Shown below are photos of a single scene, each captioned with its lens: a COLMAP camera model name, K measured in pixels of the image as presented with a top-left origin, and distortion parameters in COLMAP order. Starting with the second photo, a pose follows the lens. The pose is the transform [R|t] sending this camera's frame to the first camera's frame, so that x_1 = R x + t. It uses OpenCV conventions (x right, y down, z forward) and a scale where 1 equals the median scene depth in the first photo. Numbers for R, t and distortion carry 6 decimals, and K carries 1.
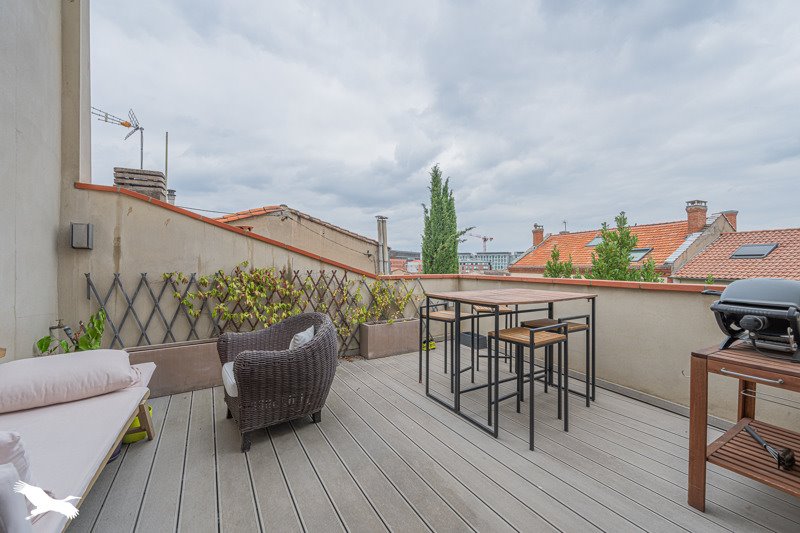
lens RADIAL K [[320.9, 0, 400.0], [0, 320.9, 266.5], [0, 0, 1]] dist [-0.001315, -0.000245]
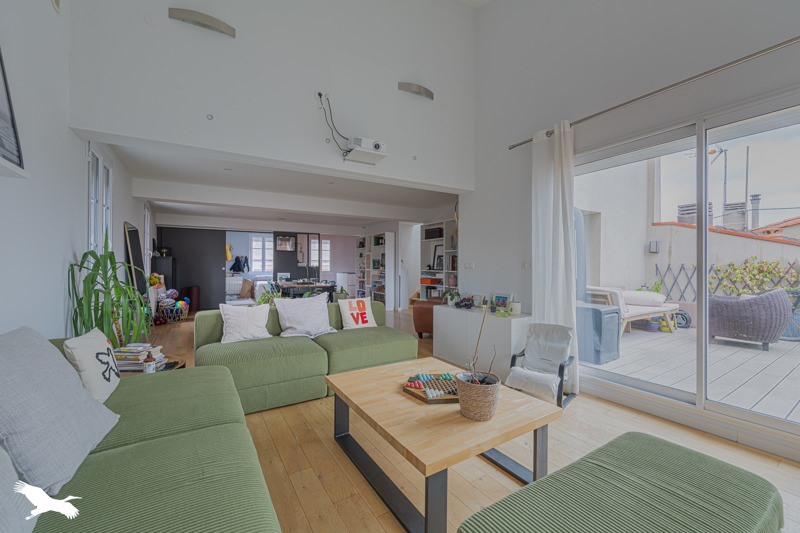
lens RADIAL K [[320.9, 0, 400.0], [0, 320.9, 266.5], [0, 0, 1]] dist [-0.001315, -0.000245]
pose [[0.020272, 0.003033, -0.999790, 1.125350], [-0.003302, 0.999990, 0.002967, 0.038144], [0.999789, 0.003241, 0.020281, -0.761658]]
